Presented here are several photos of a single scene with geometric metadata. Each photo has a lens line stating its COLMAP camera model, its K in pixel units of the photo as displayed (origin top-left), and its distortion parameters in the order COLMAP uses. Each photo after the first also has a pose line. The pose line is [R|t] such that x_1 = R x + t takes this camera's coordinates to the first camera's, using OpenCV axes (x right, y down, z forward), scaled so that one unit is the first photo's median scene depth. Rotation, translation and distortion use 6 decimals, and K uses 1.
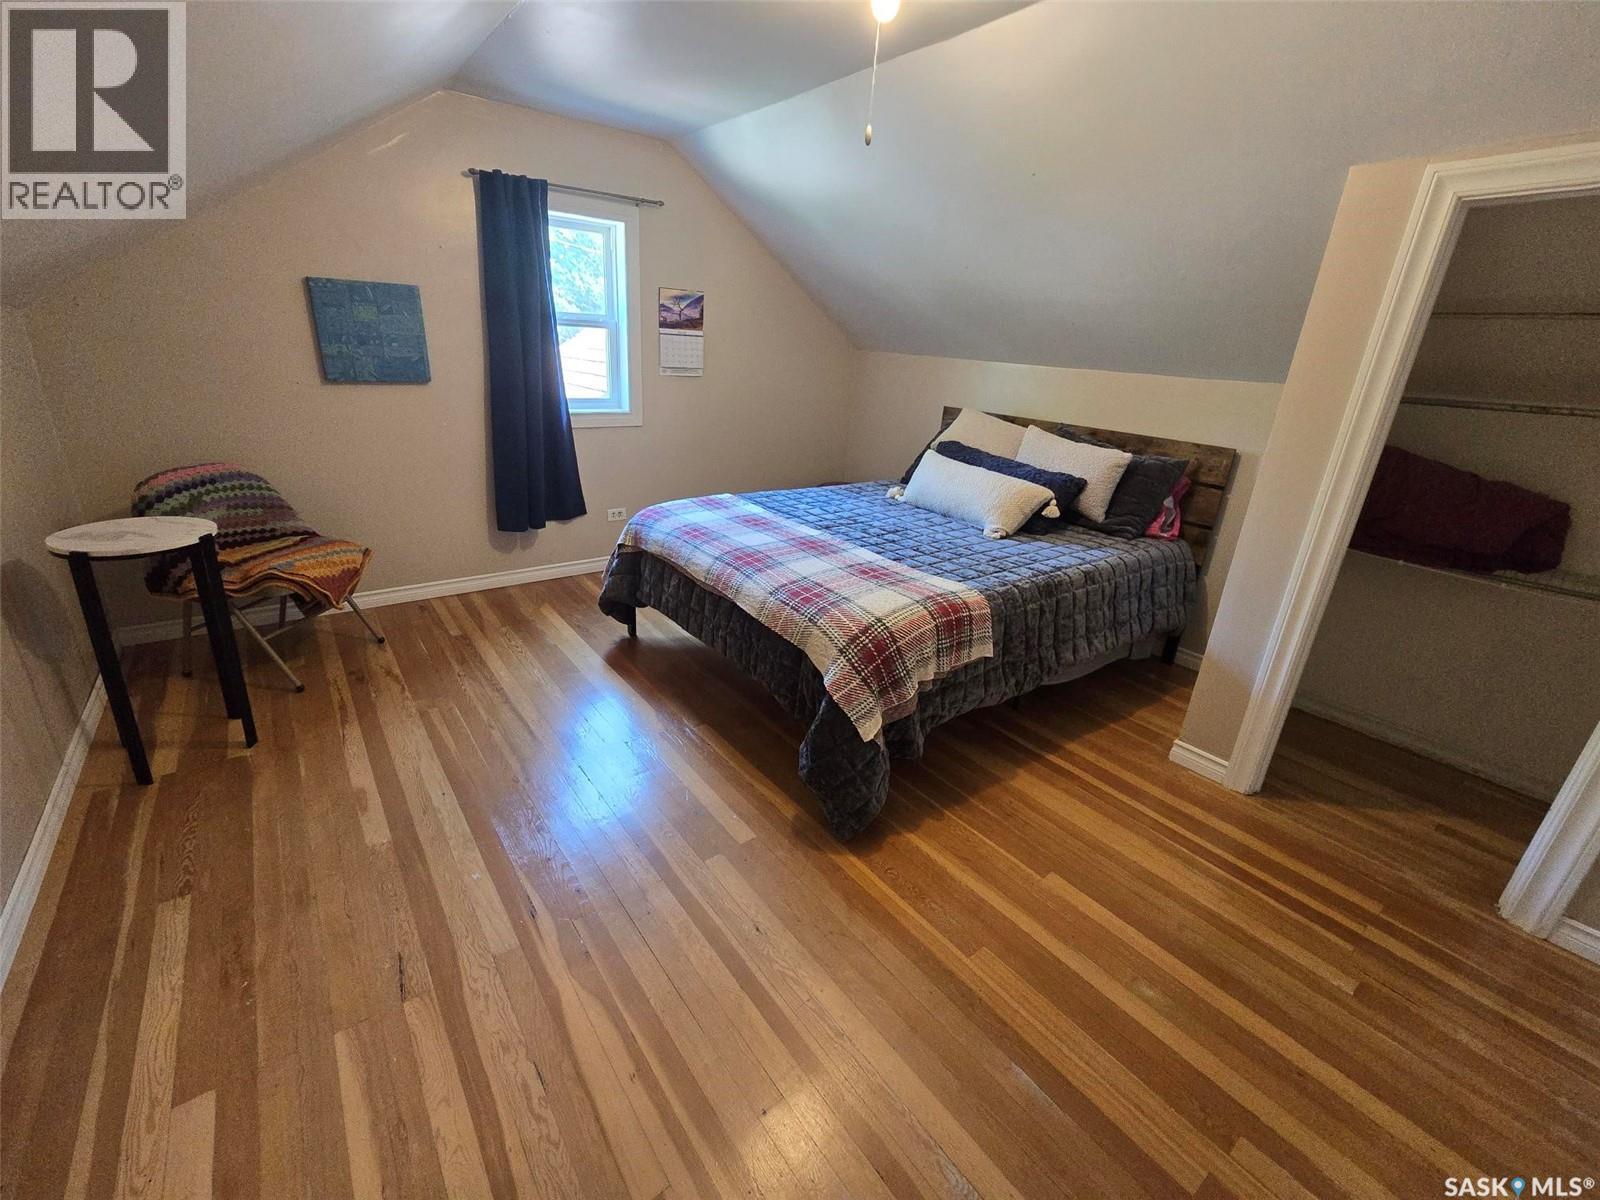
lens RADIAL K [[662.4, 0, 796.0], [0, 662.4, 579.5], [0, 0, 1]] dist [-0.001702, 0.000337]
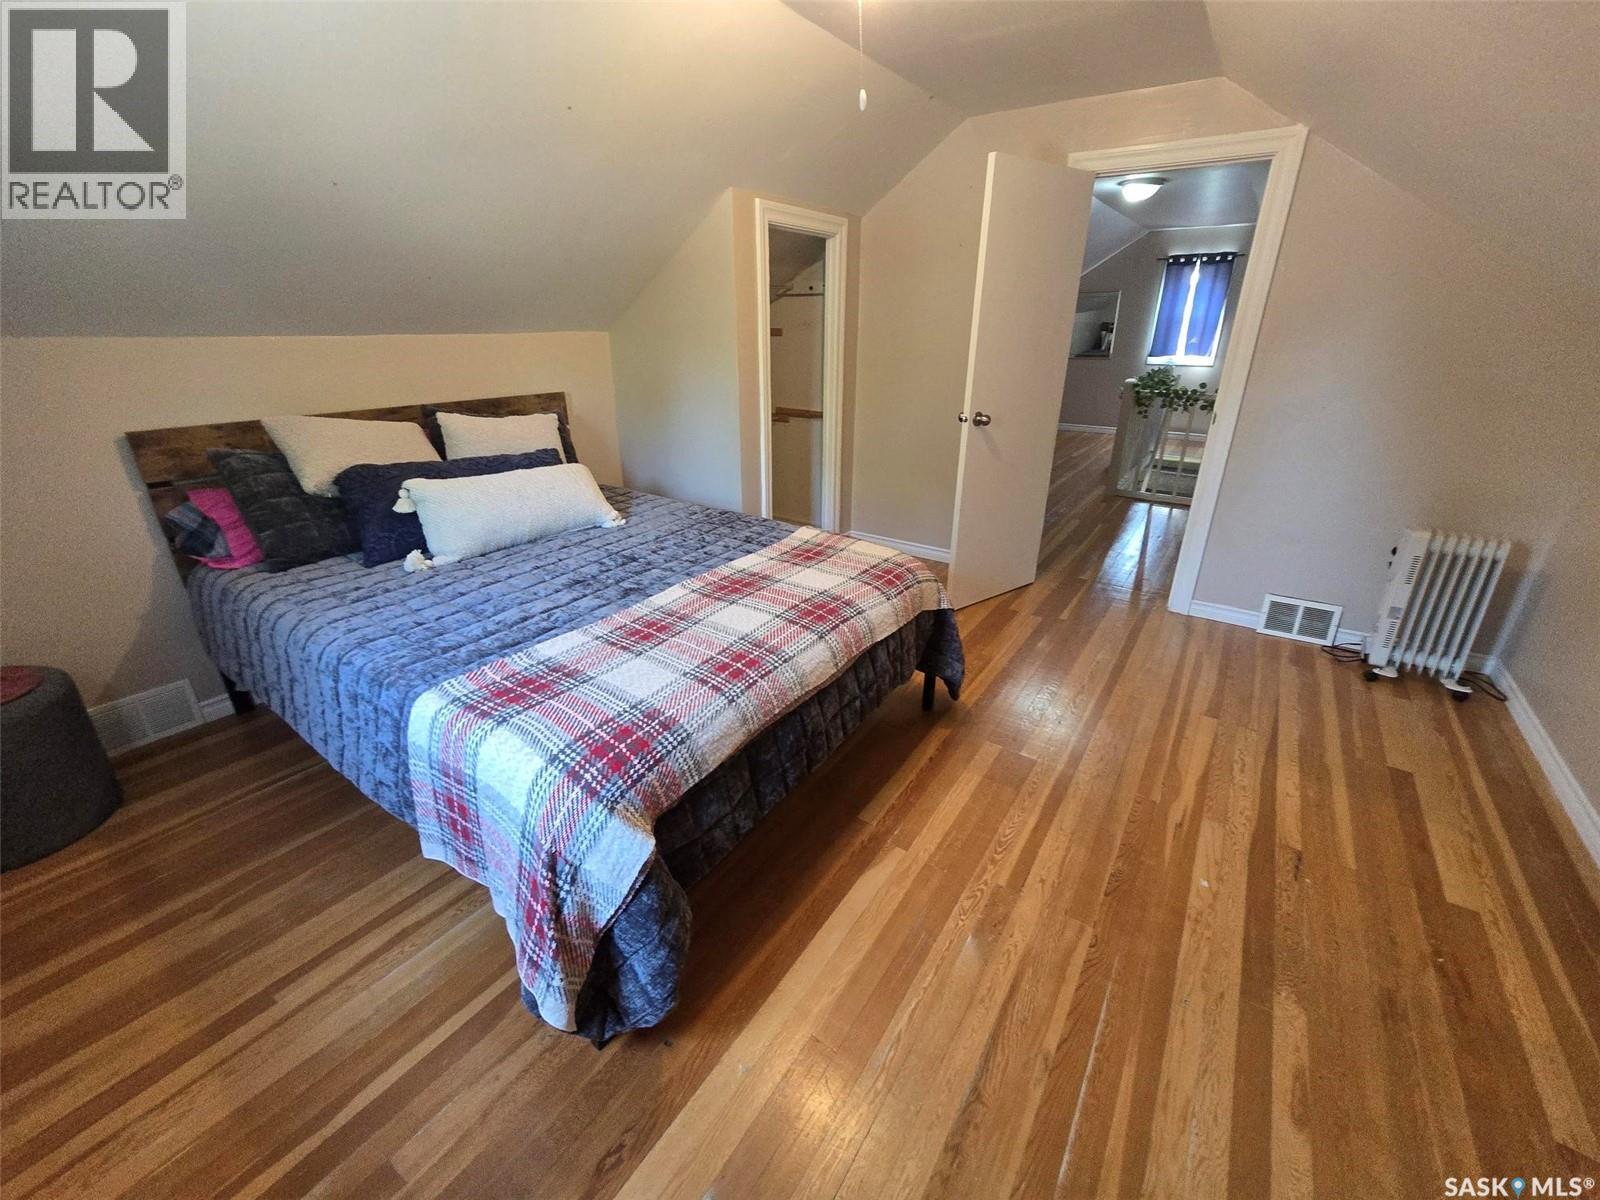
lens RADIAL K [[662.4, 0, 796.0], [0, 662.4, 579.5], [0, 0, 1]] dist [-0.001702, 0.000337]
pose [[-0.305090, -0.404277, 0.862253, -0.765123], [0.301570, 0.817811, 0.490144, -0.481248], [-0.903314, 0.409567, -0.127588, 1.177698]]
